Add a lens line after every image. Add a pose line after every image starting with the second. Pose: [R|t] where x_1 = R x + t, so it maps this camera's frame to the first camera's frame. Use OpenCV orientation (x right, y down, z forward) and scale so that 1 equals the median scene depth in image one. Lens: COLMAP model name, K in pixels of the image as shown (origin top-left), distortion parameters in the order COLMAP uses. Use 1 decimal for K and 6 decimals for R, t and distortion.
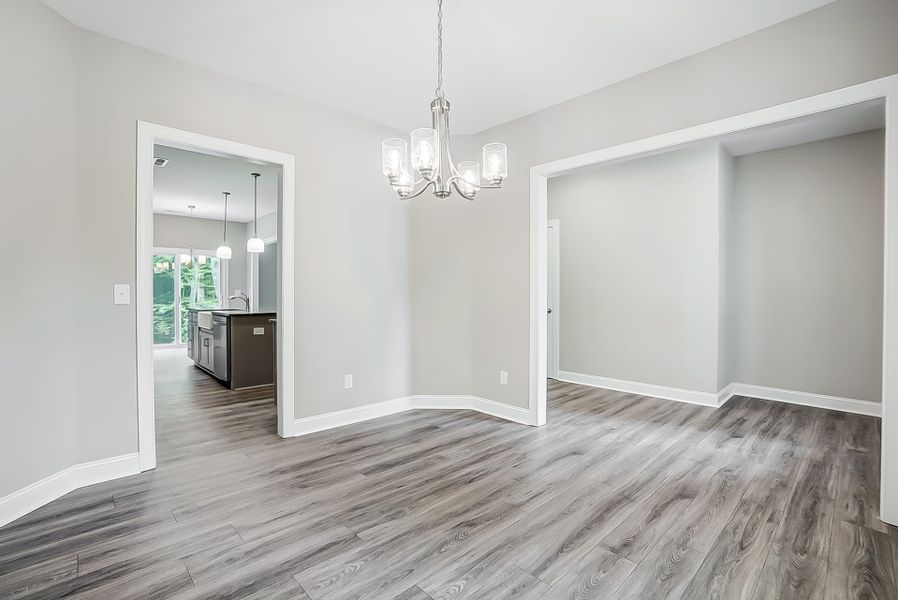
lens RADIAL K [[440.2, 0, 449.0], [0, 440.2, 300.0], [0, 0, 1]] dist [-0.000068, 0.000030]
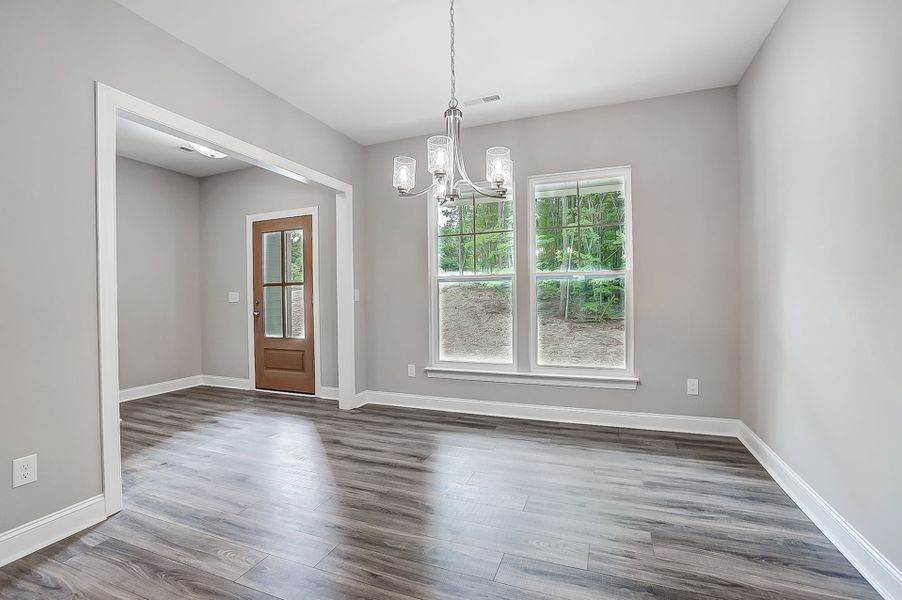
lens RADIAL K [[408.5, 0, 445.4], [0, 408.5, 294.6], [0, 0, 1]] dist [-0.001375, 0.000357]
pose [[-0.418395, 0.002982, 0.908260, -0.786288], [0.024111, 0.999679, 0.007825, -0.022719], [-0.907945, 0.025173, -0.418332, 1.218833]]
